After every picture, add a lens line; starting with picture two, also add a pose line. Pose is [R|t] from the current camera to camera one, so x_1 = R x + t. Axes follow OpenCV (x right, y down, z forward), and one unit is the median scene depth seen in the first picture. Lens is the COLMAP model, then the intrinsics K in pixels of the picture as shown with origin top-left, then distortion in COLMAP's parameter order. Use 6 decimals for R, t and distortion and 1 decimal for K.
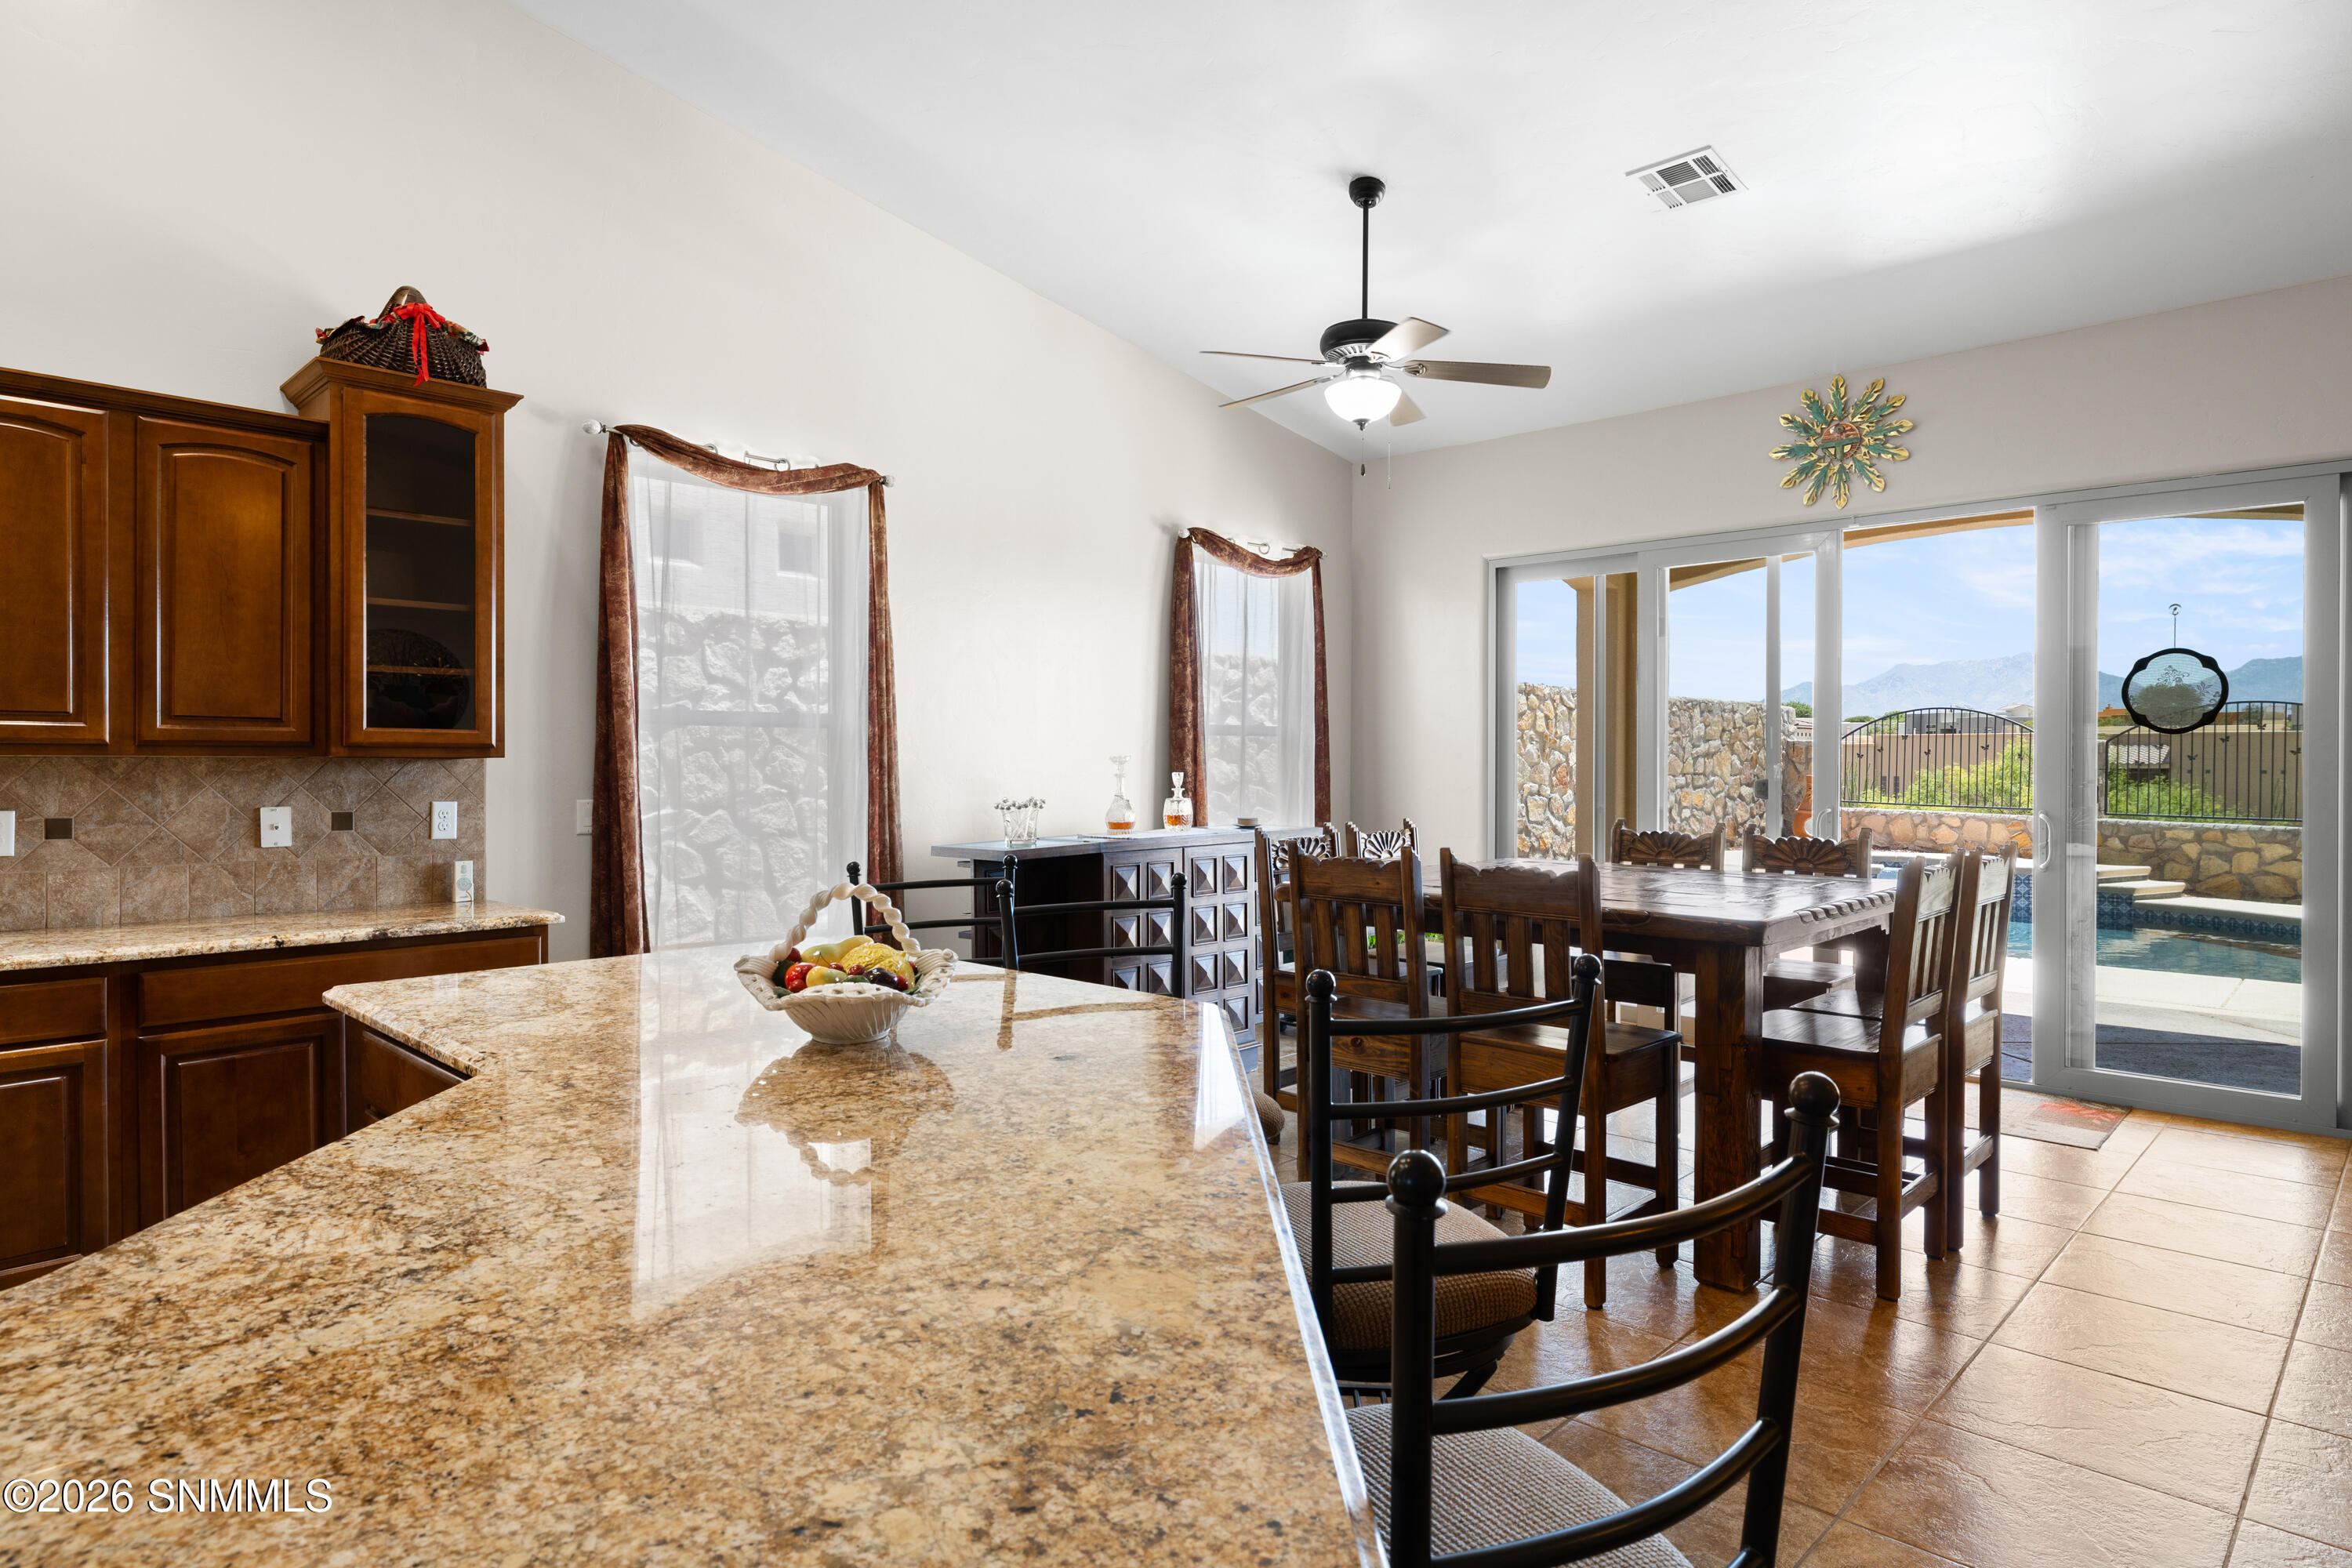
lens RADIAL K [[1353.7, 0, 1169.0], [0, 1353.7, 762.1], [0, 0, 1]] dist [0.005394, -0.002526]
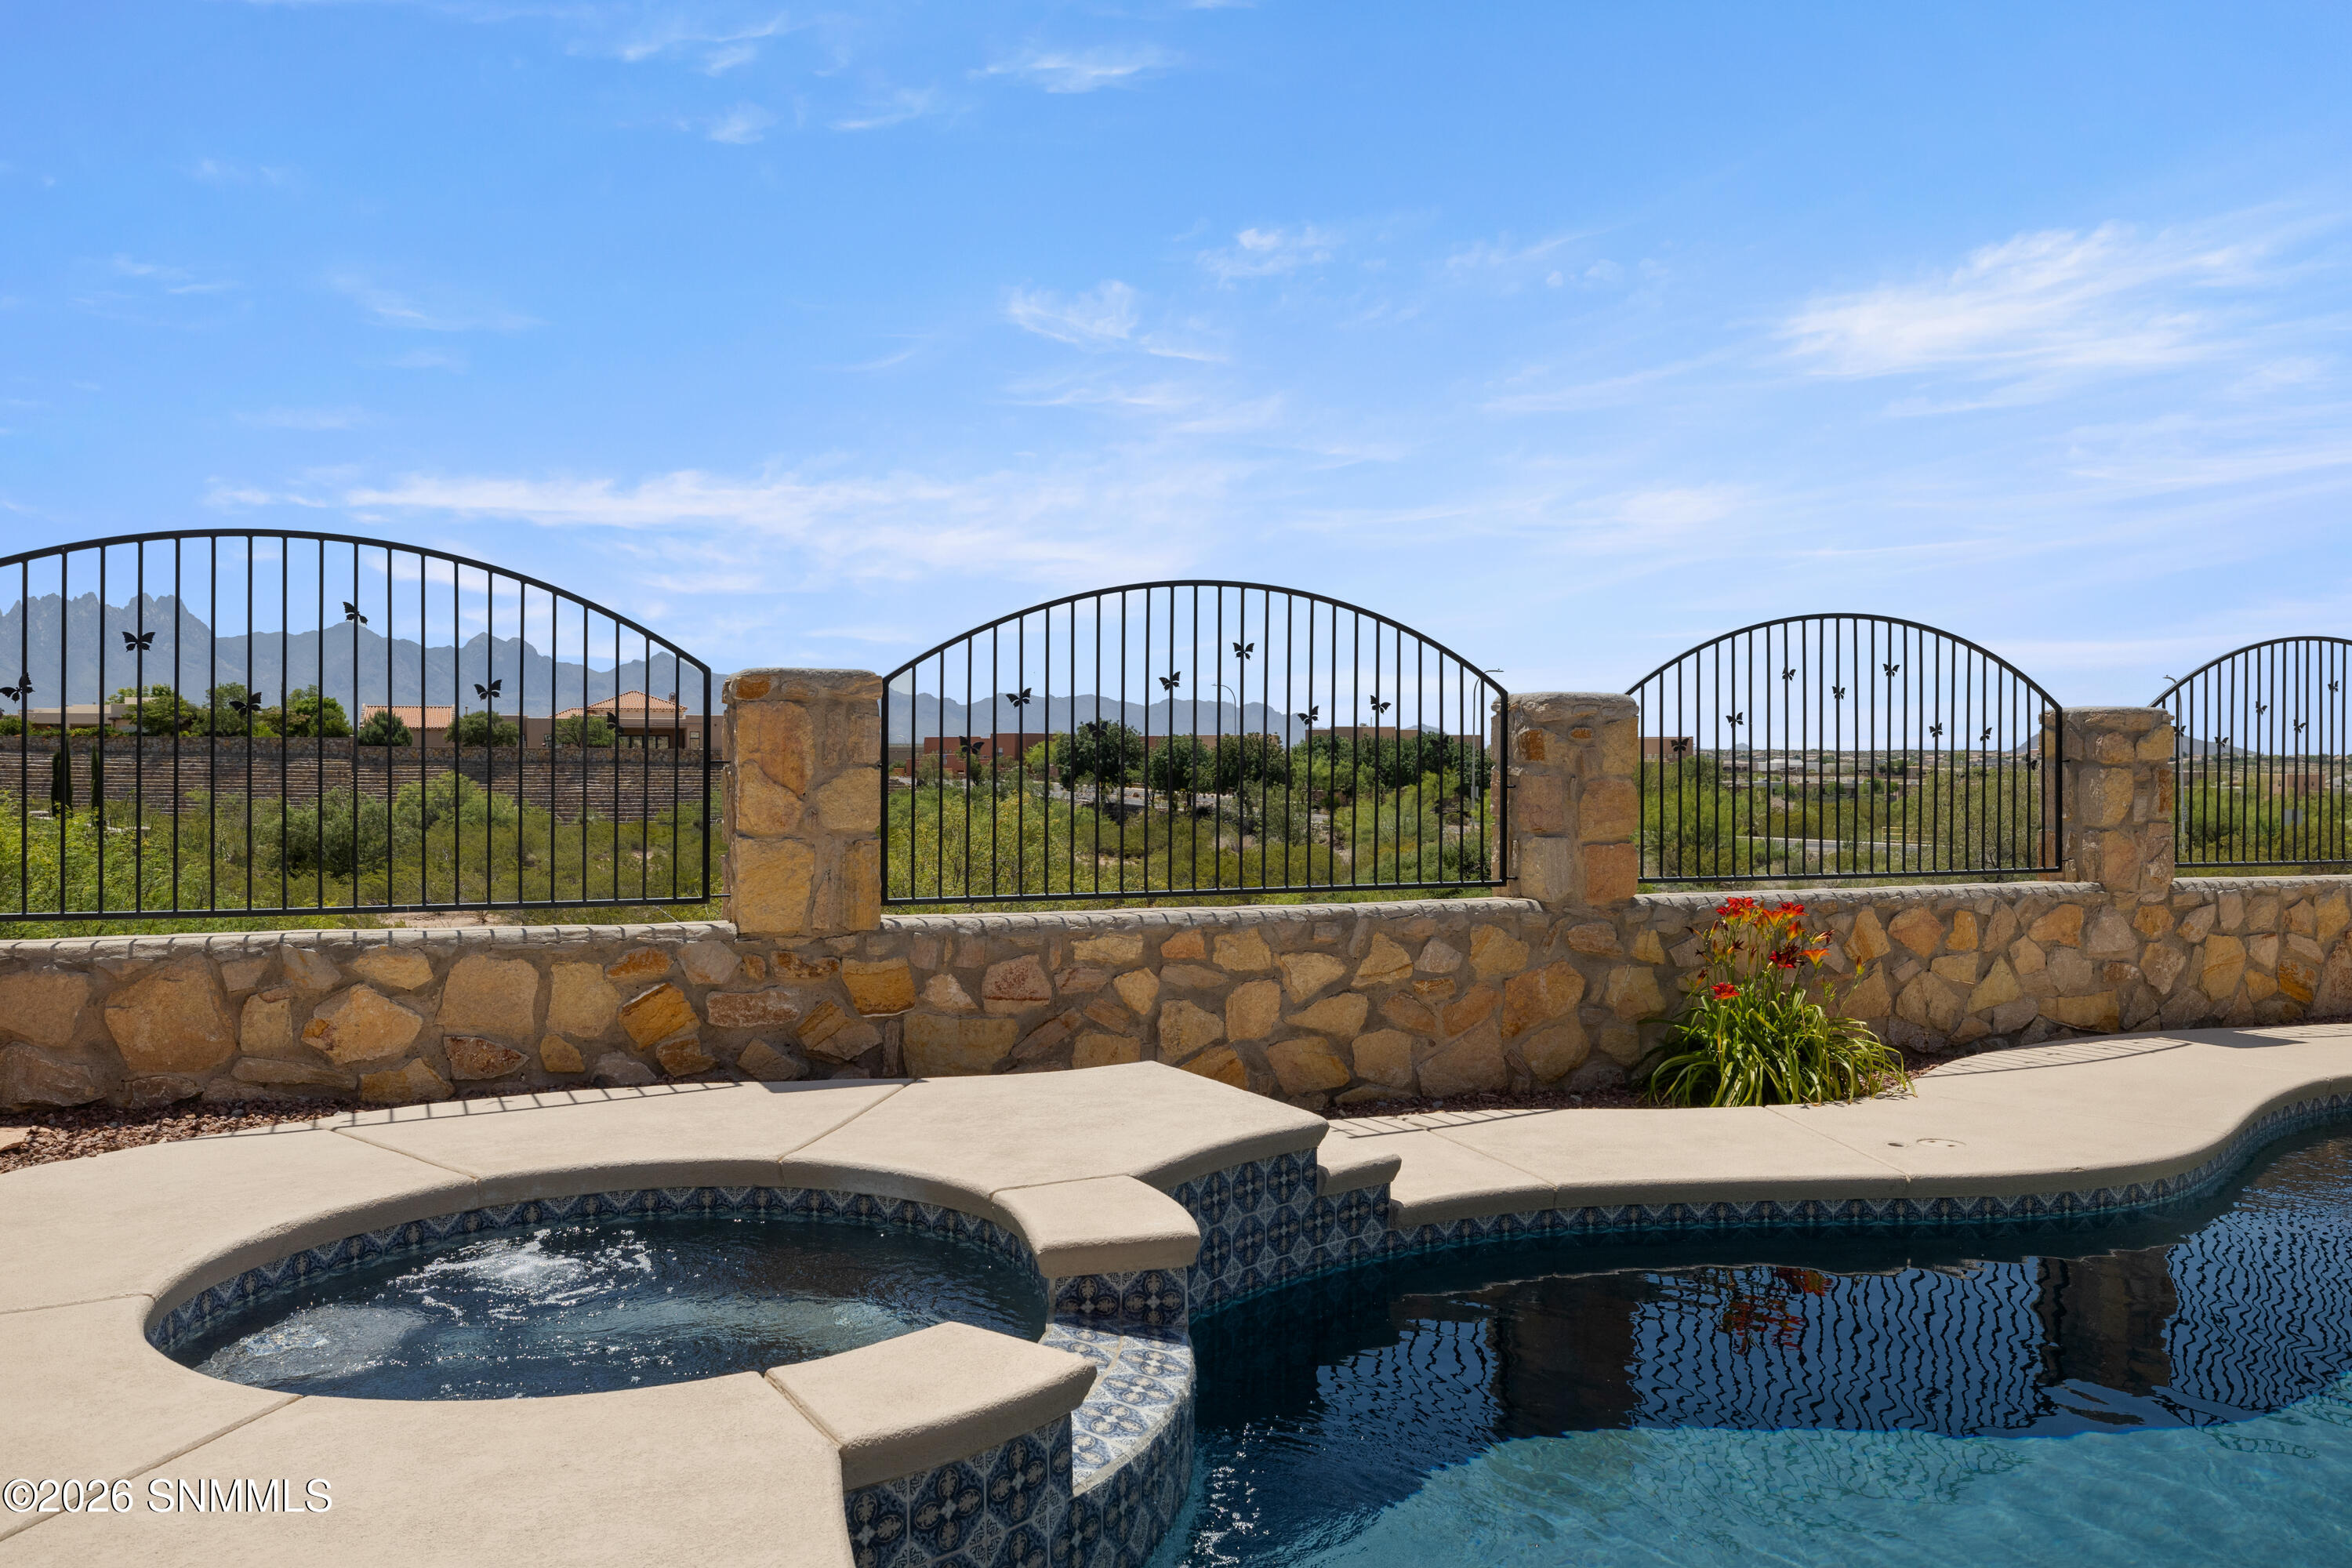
lens RADIAL K [[1713.9, 0, 1195.5], [0, 1713.9, 783.9], [0, 0, 1]] dist [0.000320, -0.000615]
pose [[0.124940, -0.013631, 0.992071, 0.308676], [0.004522, 0.999903, 0.013169, 0.004952], [-0.992154, 0.002841, 0.124989, 0.918289]]
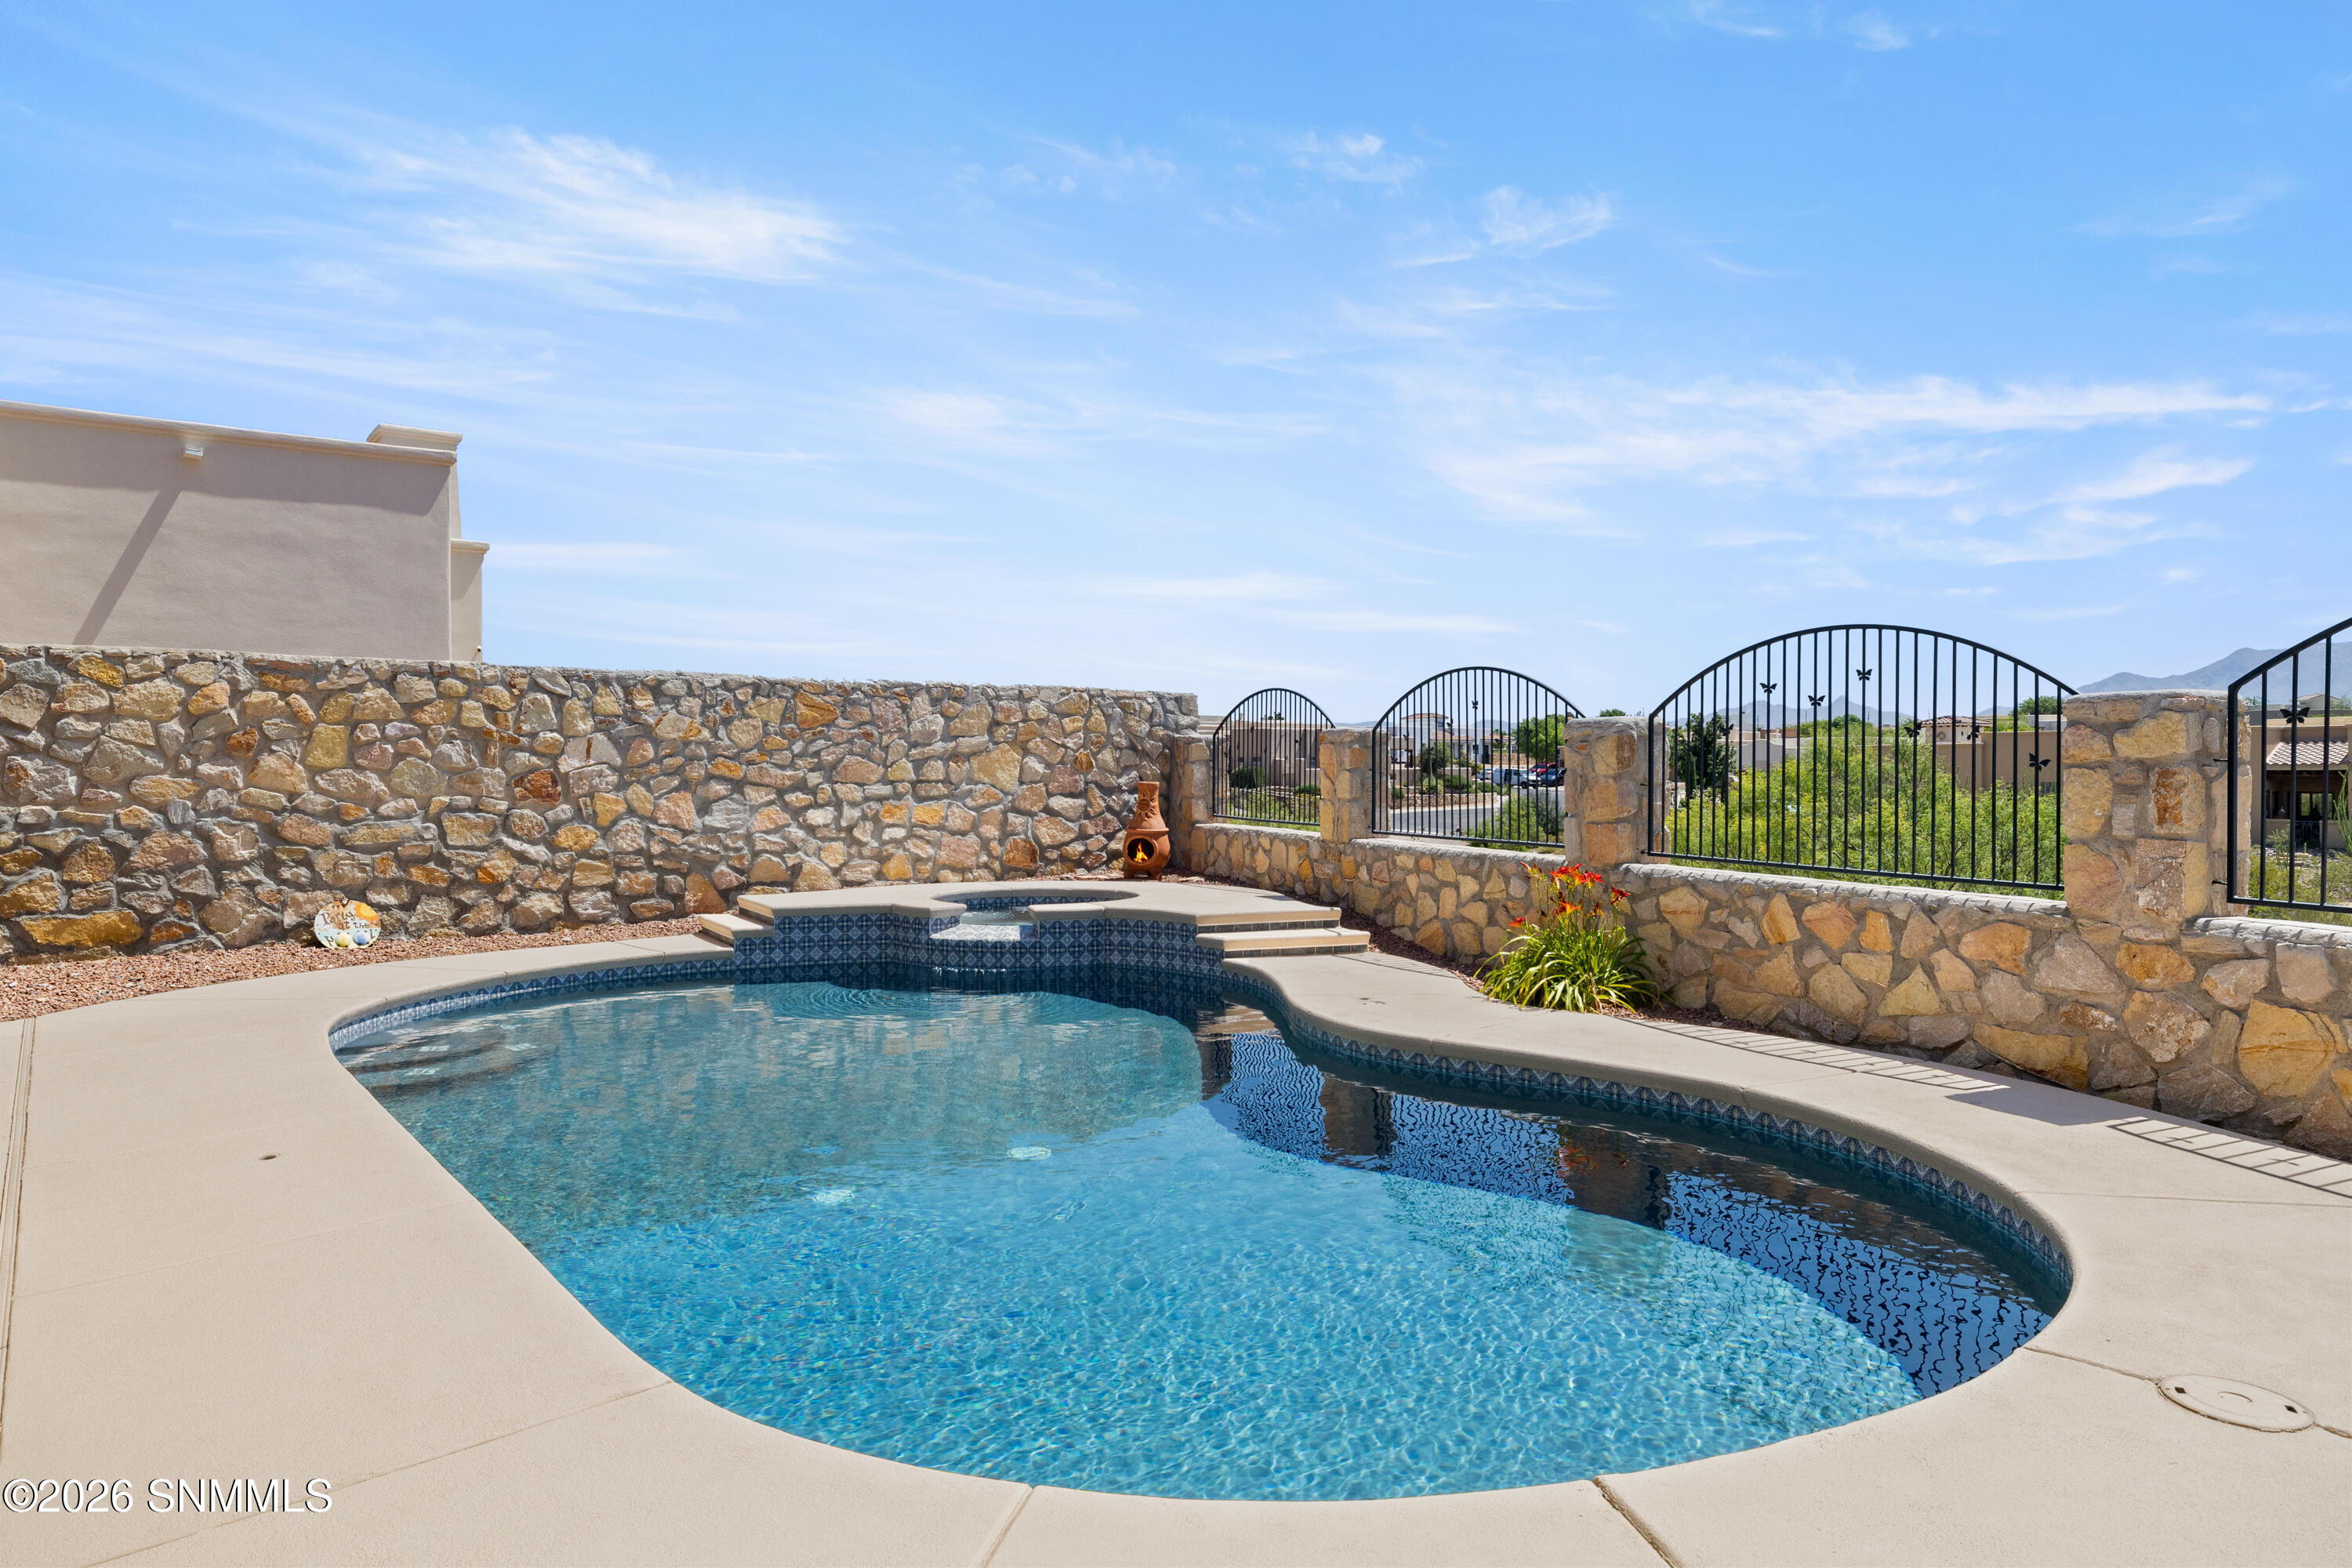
lens RADIAL K [[1458.3, 0, 1178.2], [0, 1458.3, 777.4], [0, 0, 1]] dist [-0.005356, 0.004248]
pose [[0.989411, -0.009805, -0.144807, 0.734983], [0.009982, 0.999950, 0.000496, 0.008378], [0.144795, -0.001936, 0.989460, 0.239555]]
